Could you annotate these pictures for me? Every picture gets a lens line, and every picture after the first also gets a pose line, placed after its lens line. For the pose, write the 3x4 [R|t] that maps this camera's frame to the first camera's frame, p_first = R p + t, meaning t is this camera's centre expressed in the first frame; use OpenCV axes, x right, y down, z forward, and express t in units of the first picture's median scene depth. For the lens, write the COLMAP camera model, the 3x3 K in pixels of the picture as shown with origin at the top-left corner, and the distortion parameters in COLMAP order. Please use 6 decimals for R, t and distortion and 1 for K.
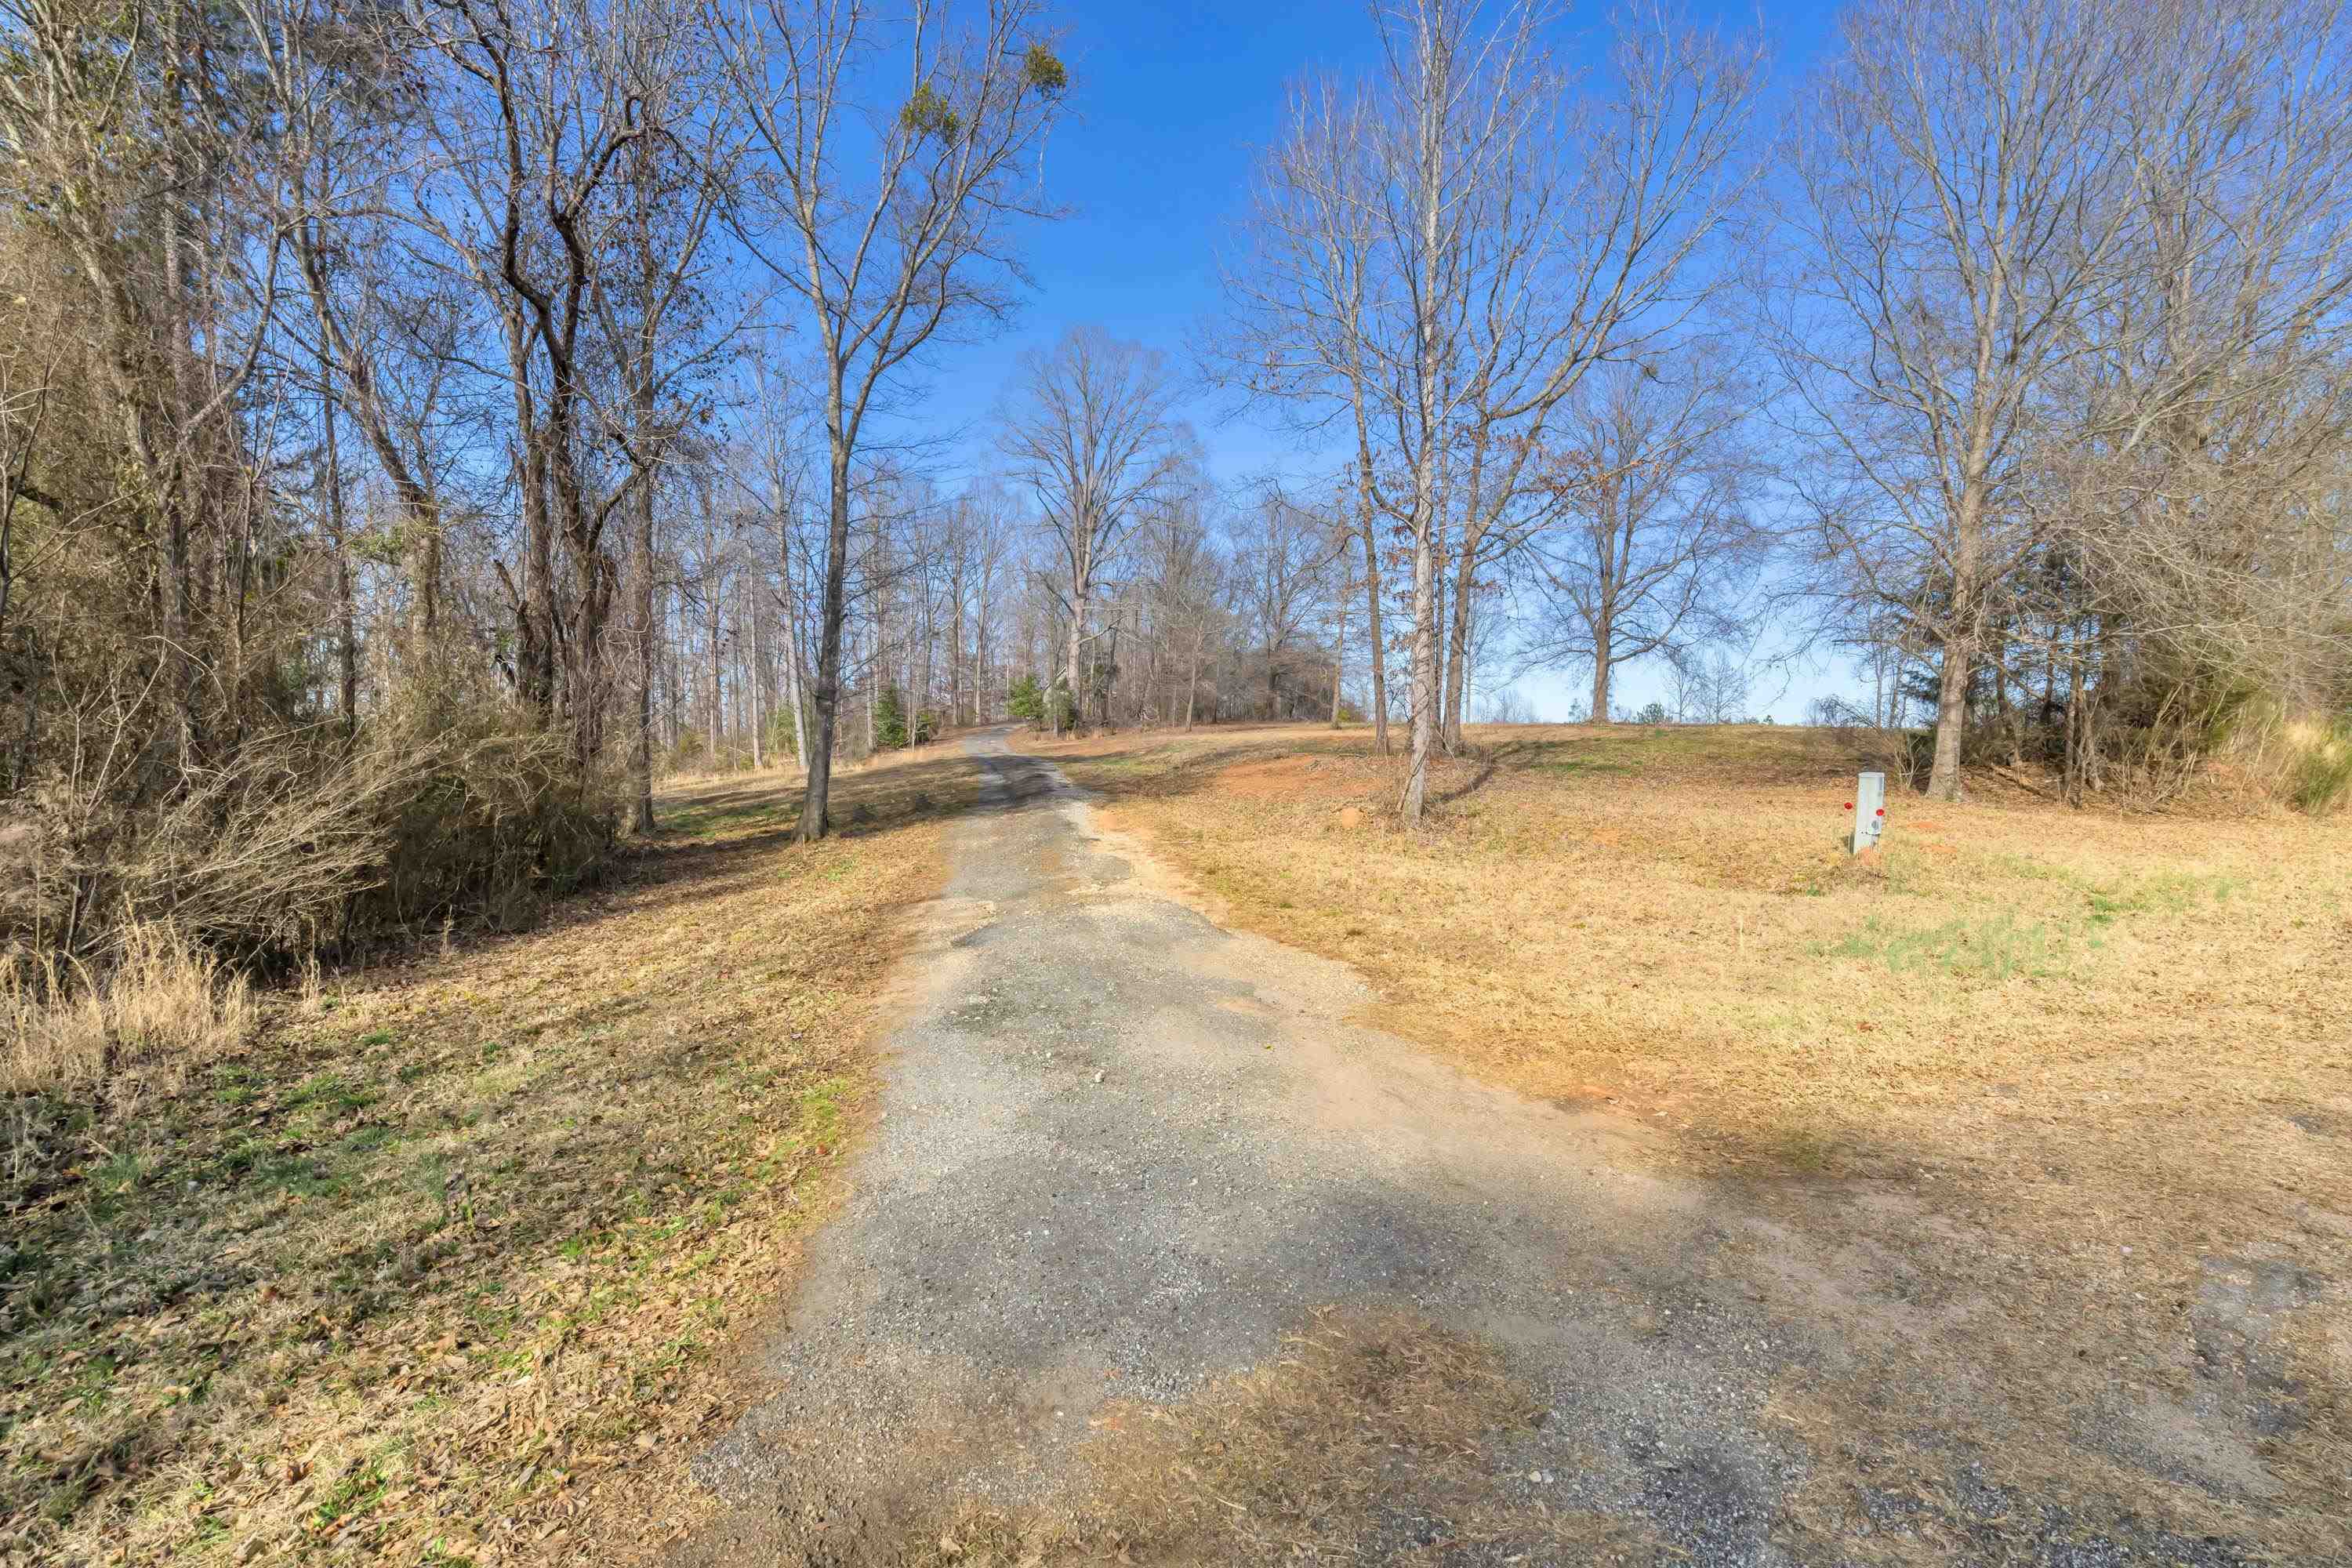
lens RADIAL K [[1045.6, 0, 1170.4], [0, 1045.6, 779.5], [0, 0, 1]] dist [0.001441, 0.000050]
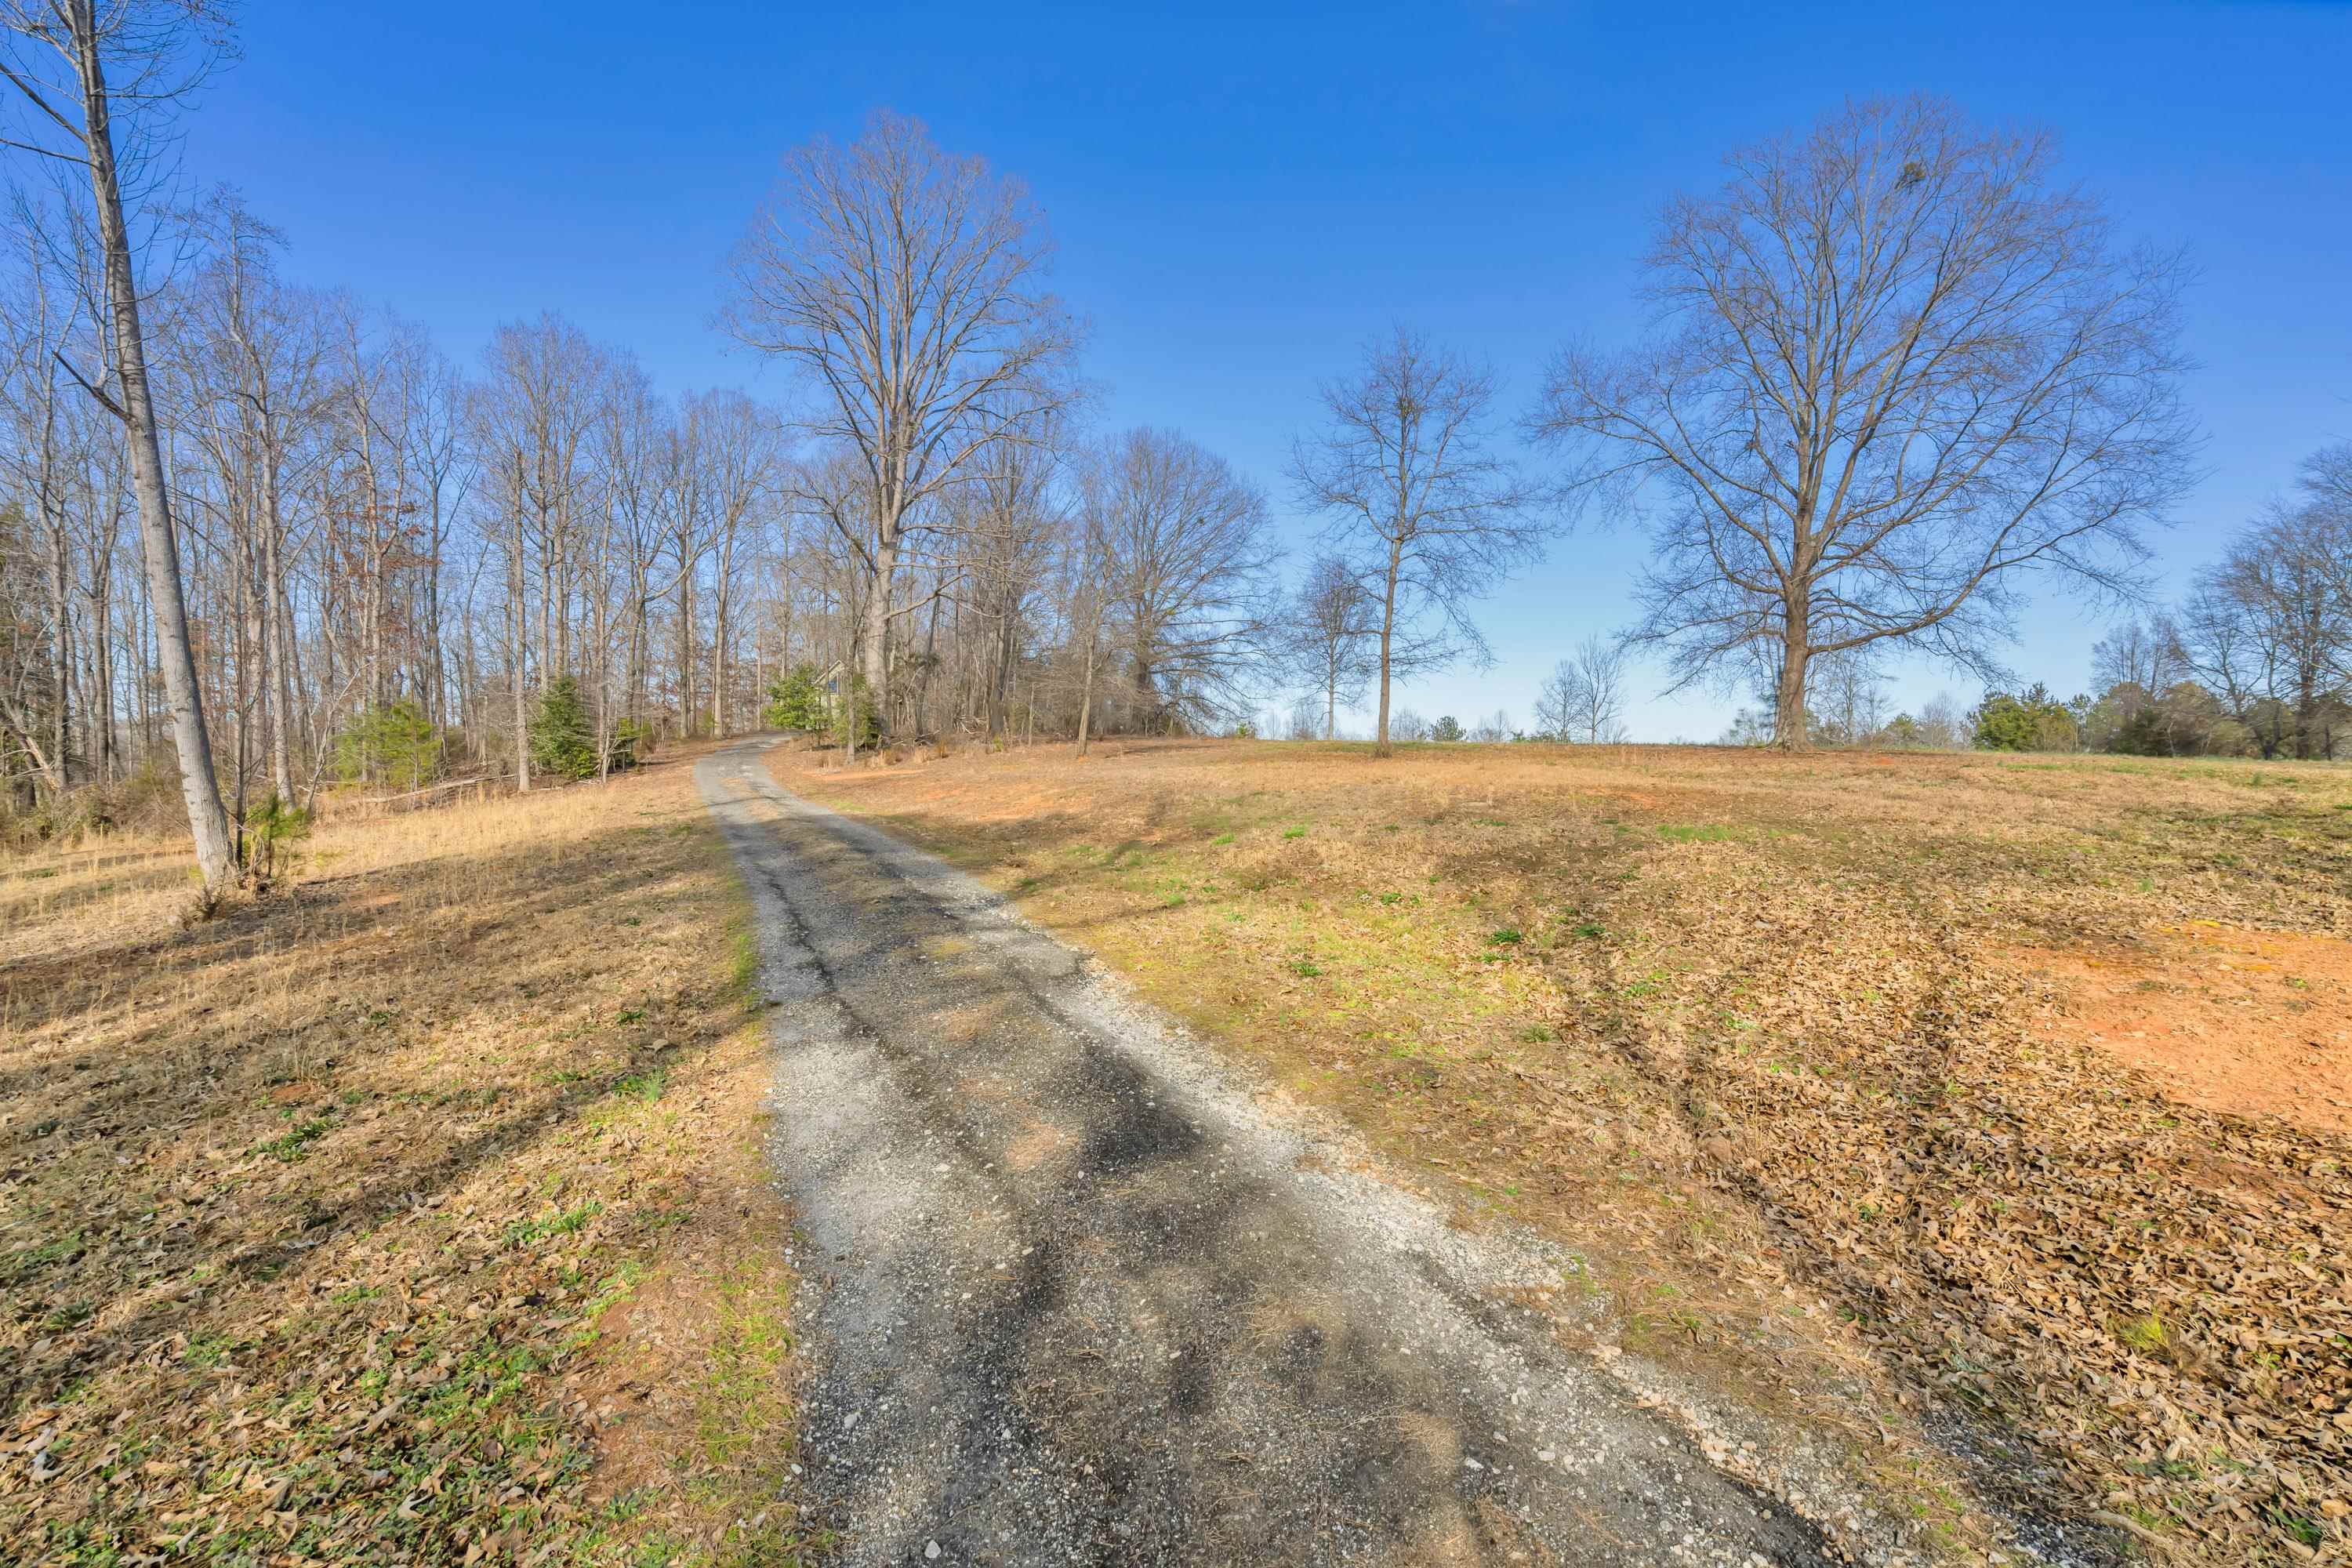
lens RADIAL K [[1045.6, 0, 1187.8], [0, 1045.6, 784.3], [0, 0, 1]] dist [0.001441, 0.000050]
pose [[0.970625, -0.004469, 0.240556, -0.061074], [0.005833, 0.999971, -0.004959, -0.020785], [-0.240527, 0.006217, 0.970623, 0.314435]]
